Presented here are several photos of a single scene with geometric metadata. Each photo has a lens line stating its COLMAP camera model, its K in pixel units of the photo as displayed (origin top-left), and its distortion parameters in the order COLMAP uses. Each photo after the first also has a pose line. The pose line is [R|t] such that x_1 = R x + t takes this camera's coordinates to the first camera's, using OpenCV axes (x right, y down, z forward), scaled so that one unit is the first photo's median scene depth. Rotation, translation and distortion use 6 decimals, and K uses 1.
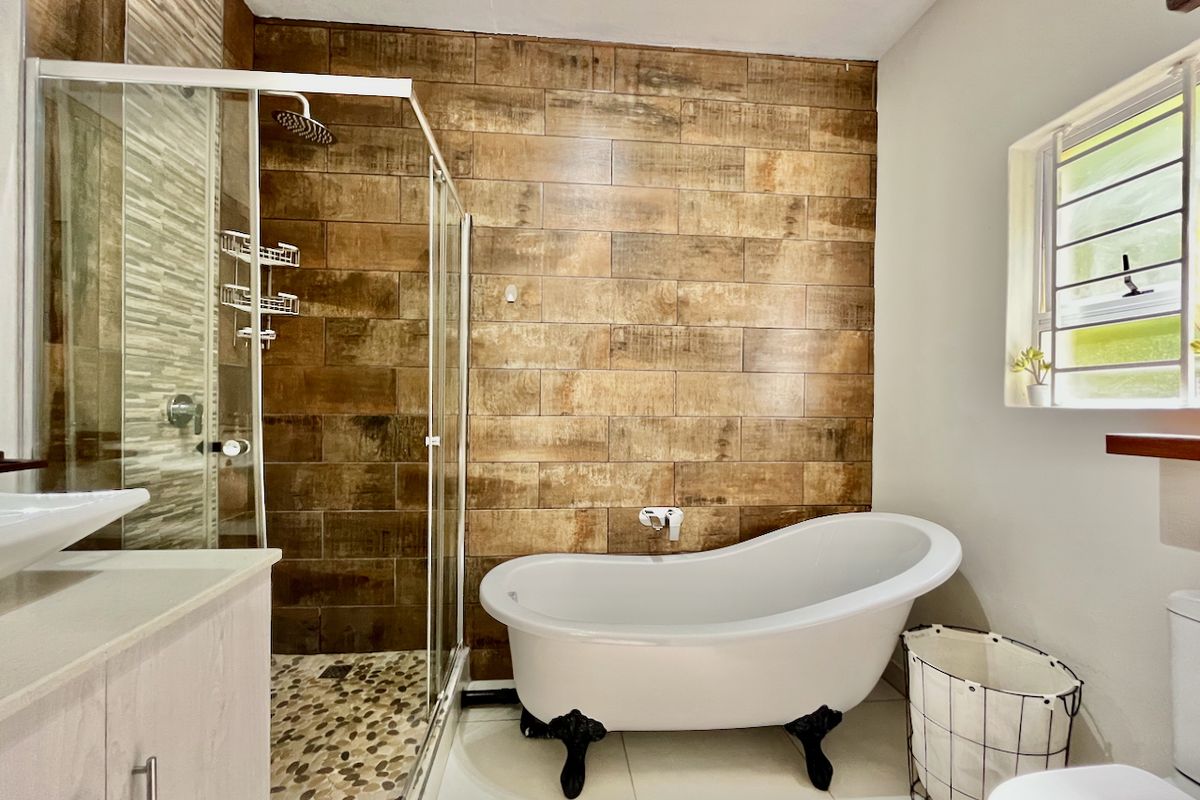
lens RADIAL K [[488.7, 0, 596.0], [0, 488.7, 407.8], [0, 0, 1]] dist [0.001001, 0.000037]
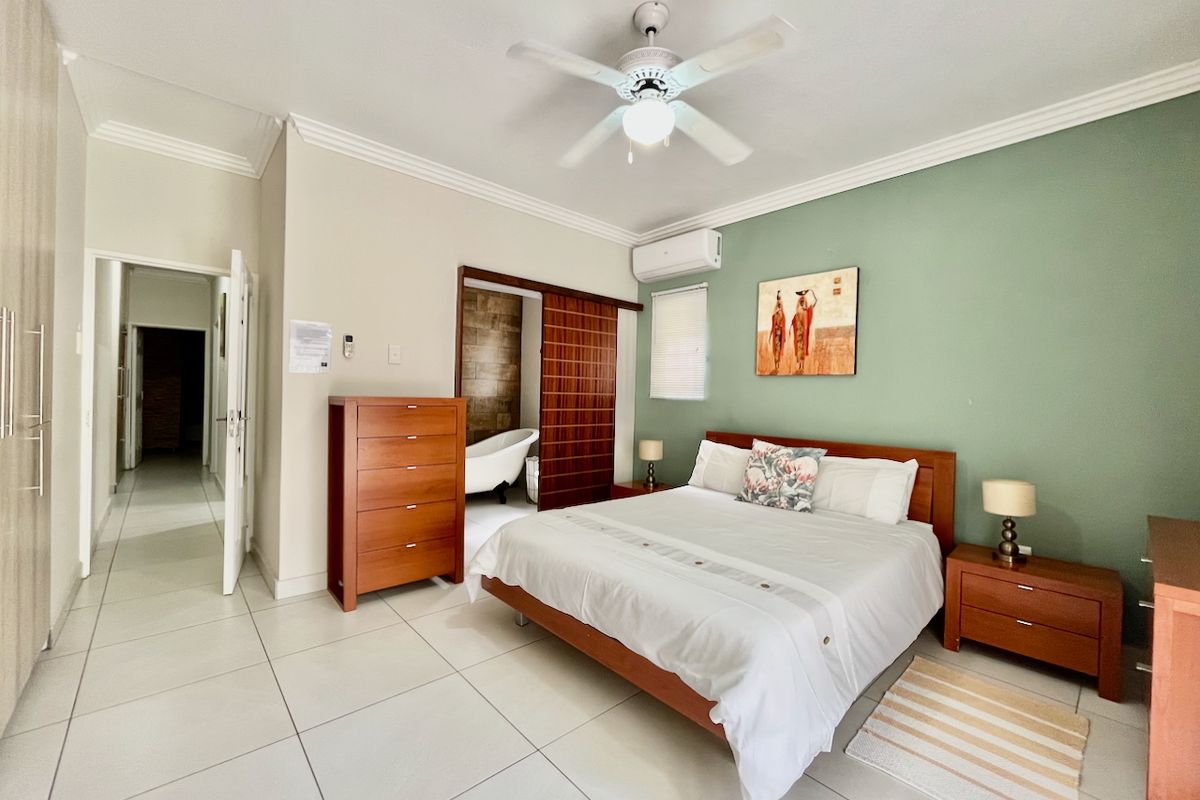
lens RADIAL K [[488.7, 0, 600.9], [0, 488.7, 398.1], [0, 0, 1]] dist [0.001001, 0.000037]
pose [[0.797803, 0.000159, 0.602919, -0.733211], [-0.010650, 0.999848, 0.013829, -0.015664], [-0.602825, -0.017454, 0.797683, -1.473564]]
